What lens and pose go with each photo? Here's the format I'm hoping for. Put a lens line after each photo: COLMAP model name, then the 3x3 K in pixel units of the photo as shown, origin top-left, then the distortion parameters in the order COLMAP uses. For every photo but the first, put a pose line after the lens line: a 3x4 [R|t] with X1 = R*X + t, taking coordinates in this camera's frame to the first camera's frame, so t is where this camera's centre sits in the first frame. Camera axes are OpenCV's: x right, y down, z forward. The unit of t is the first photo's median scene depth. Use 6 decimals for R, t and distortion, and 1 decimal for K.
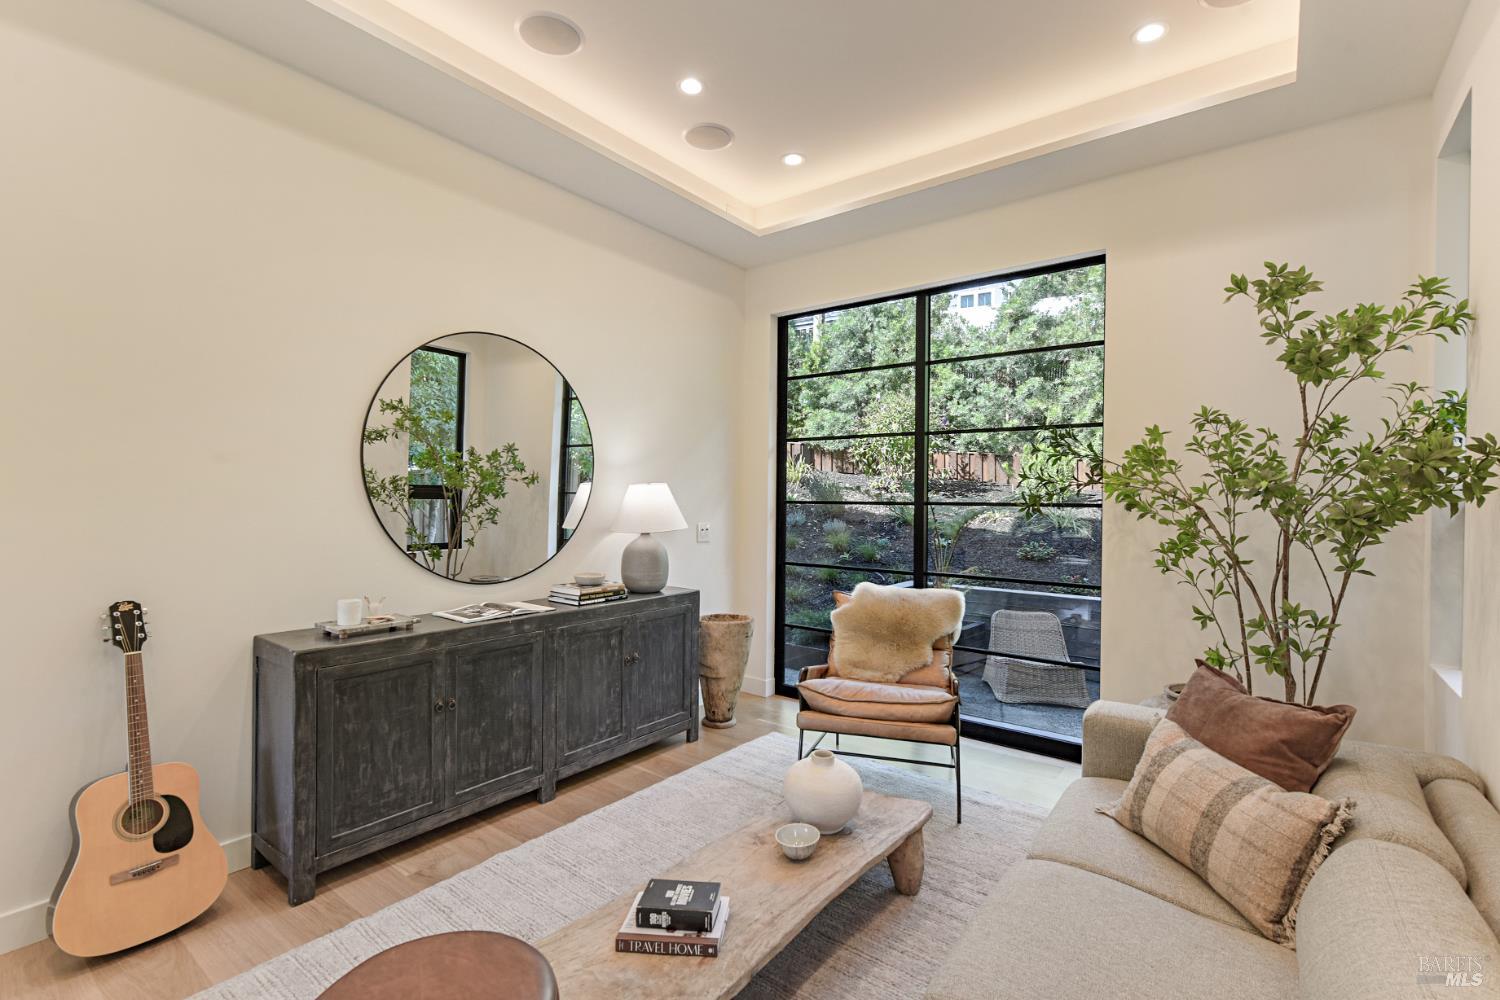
lens RADIAL K [[669.8, 0, 741.8], [0, 669.8, 496.5], [0, 0, 1]] dist [0.003686, 0.000384]
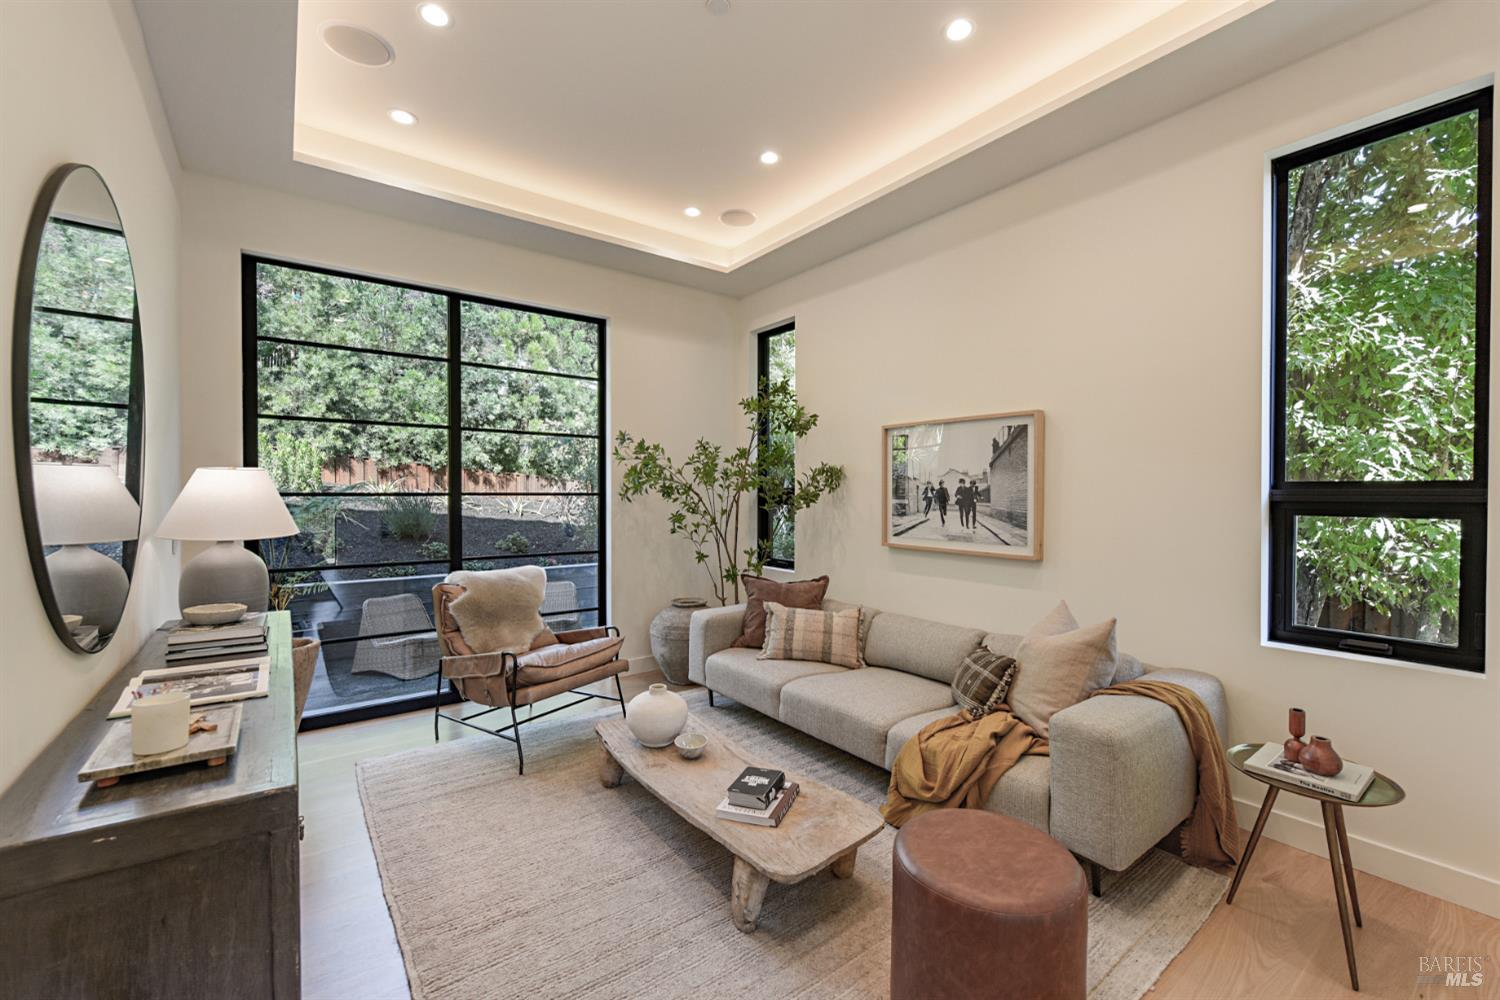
lens RADIAL K [[634.1, 0, 738.2], [0, 634.1, 495.6], [0, 0, 1]] dist [0.002314, -0.000207]
pose [[0.266219, -0.012302, 0.963834, -0.688966], [-0.002856, 0.999904, 0.013551, -0.002723], [-0.963908, -0.006361, 0.266158, 0.354960]]
